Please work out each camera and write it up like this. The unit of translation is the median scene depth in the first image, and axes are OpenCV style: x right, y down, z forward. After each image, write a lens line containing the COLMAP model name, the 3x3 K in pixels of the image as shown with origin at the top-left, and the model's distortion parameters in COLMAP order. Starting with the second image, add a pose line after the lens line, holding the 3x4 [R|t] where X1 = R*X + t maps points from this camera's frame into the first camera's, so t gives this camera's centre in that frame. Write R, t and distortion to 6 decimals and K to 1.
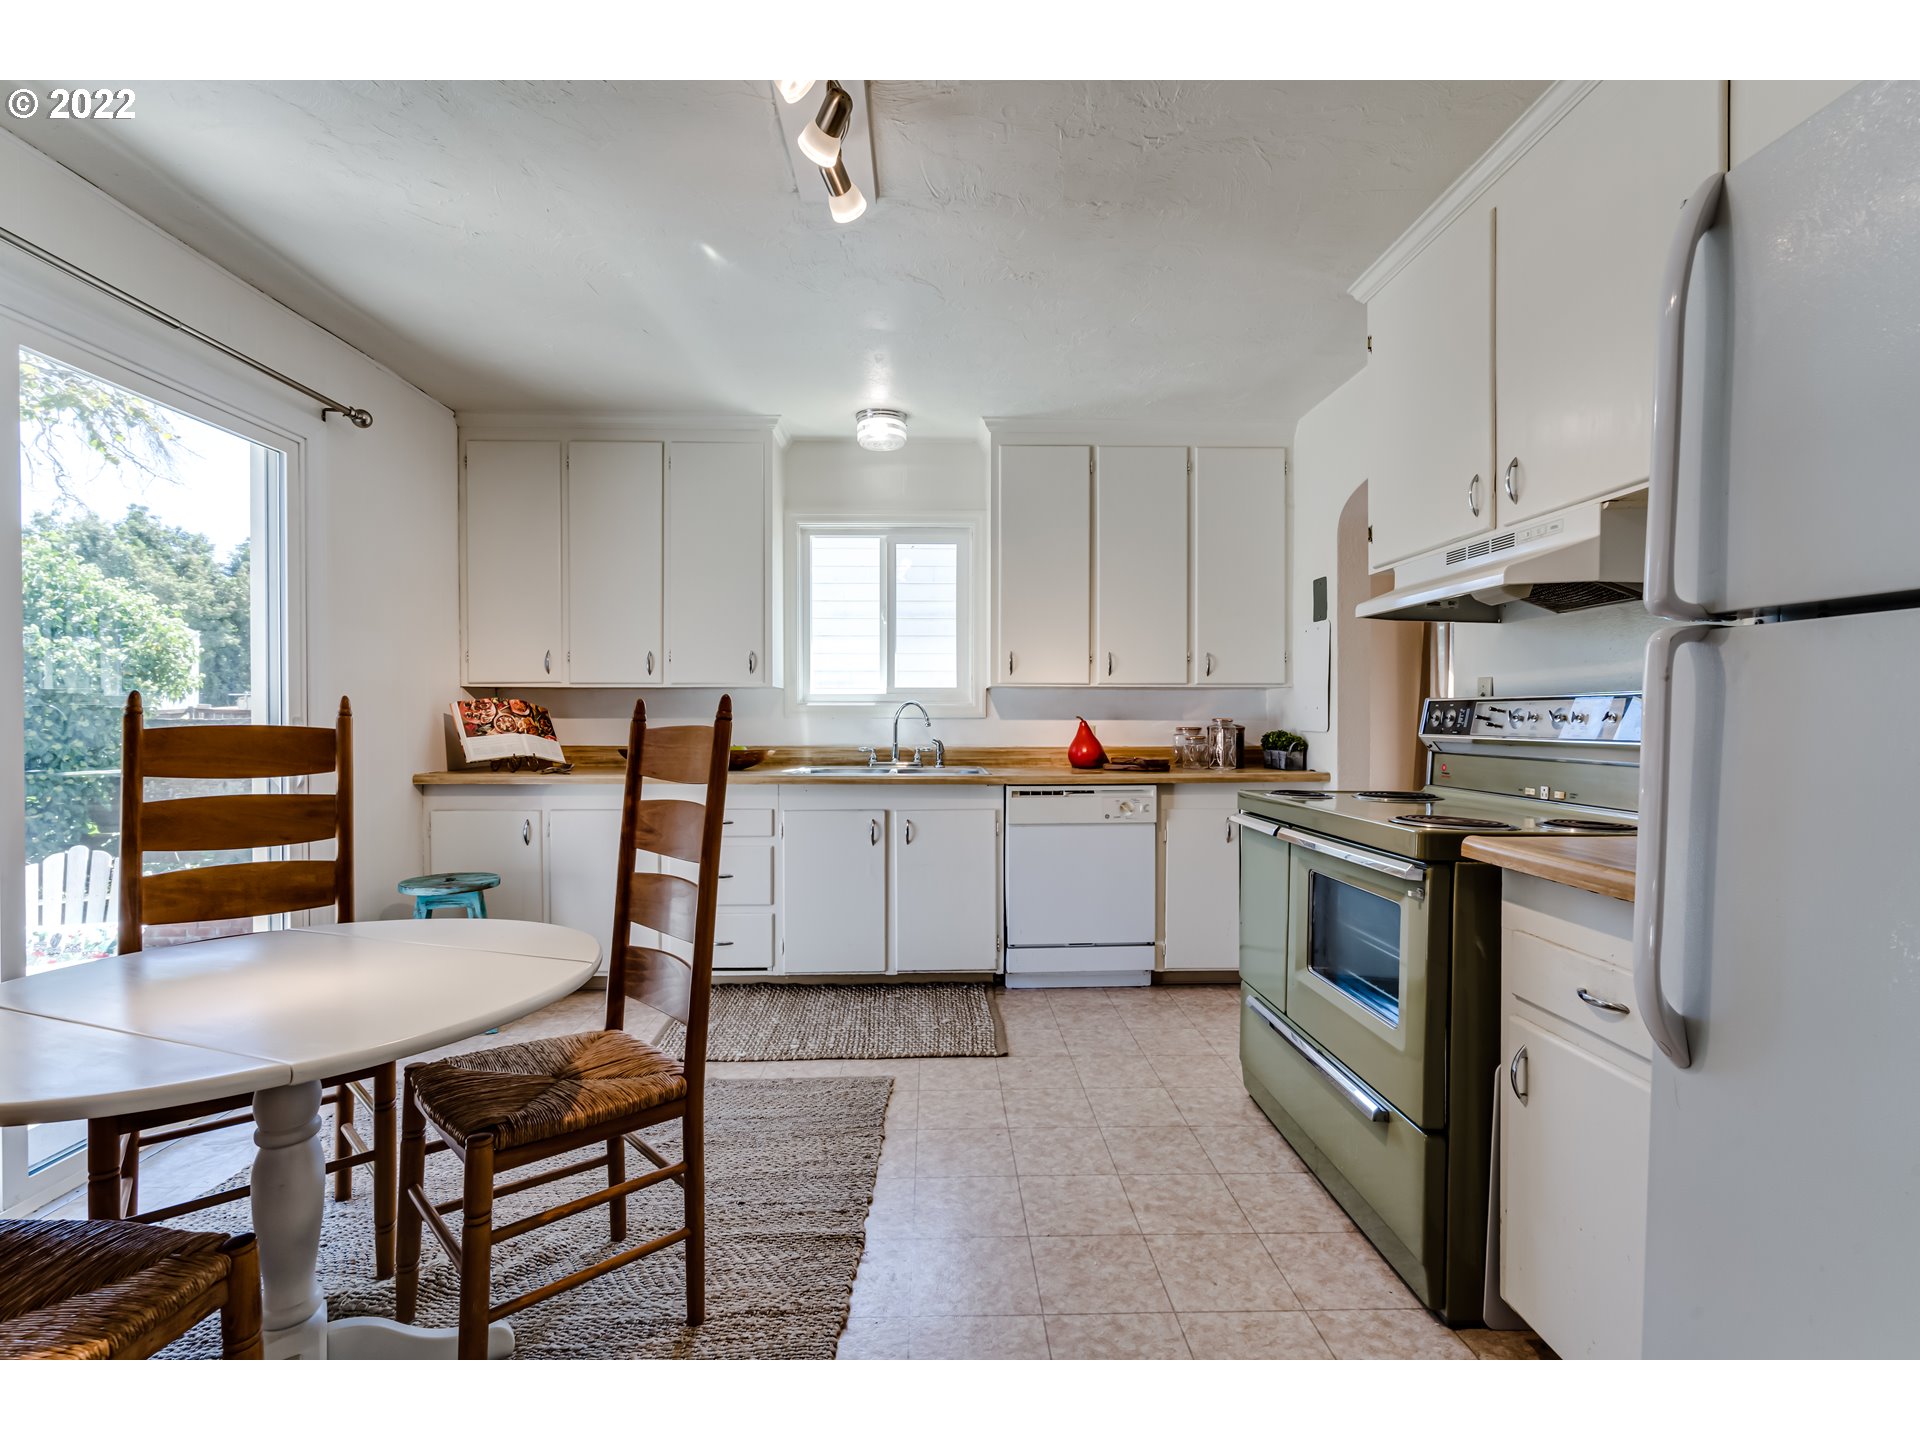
lens RADIAL K [[890.9, 0, 961.3], [0, 890.9, 723.0], [0, 0, 1]] dist [-0.004267, 0.000675]
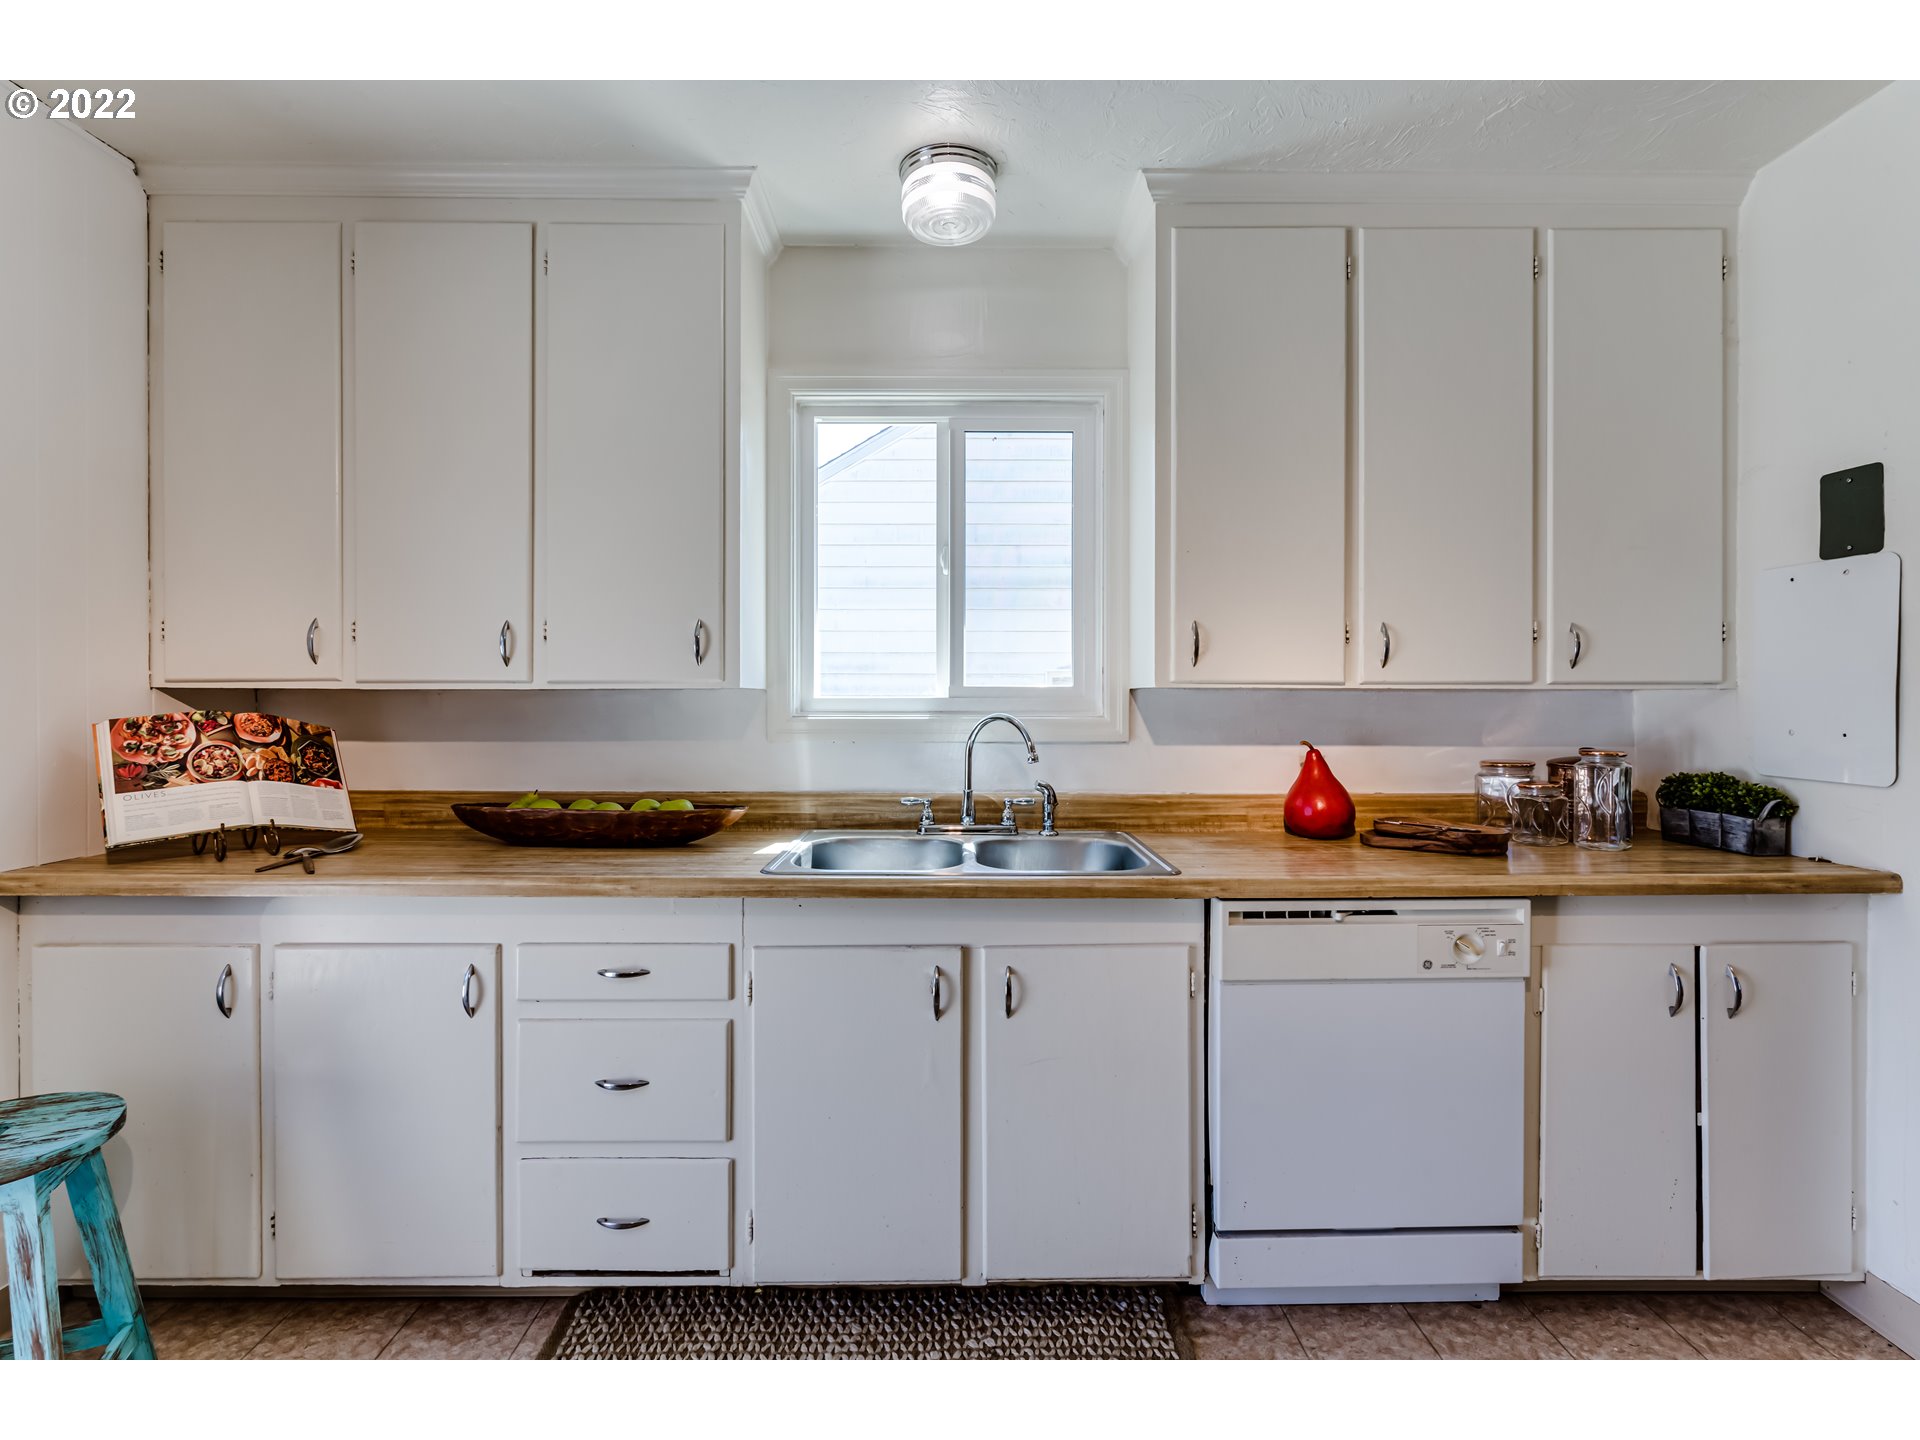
lens RADIAL K [[890.9, 0, 959.1], [0, 890.9, 704.4], [0, 0, 1]] dist [-0.004267, 0.000675]
pose [[0.999685, 0.001678, -0.025050, -0.068941], [-0.001617, 0.999996, 0.002462, -0.032368], [0.025054, -0.002421, 0.999683, 0.474806]]
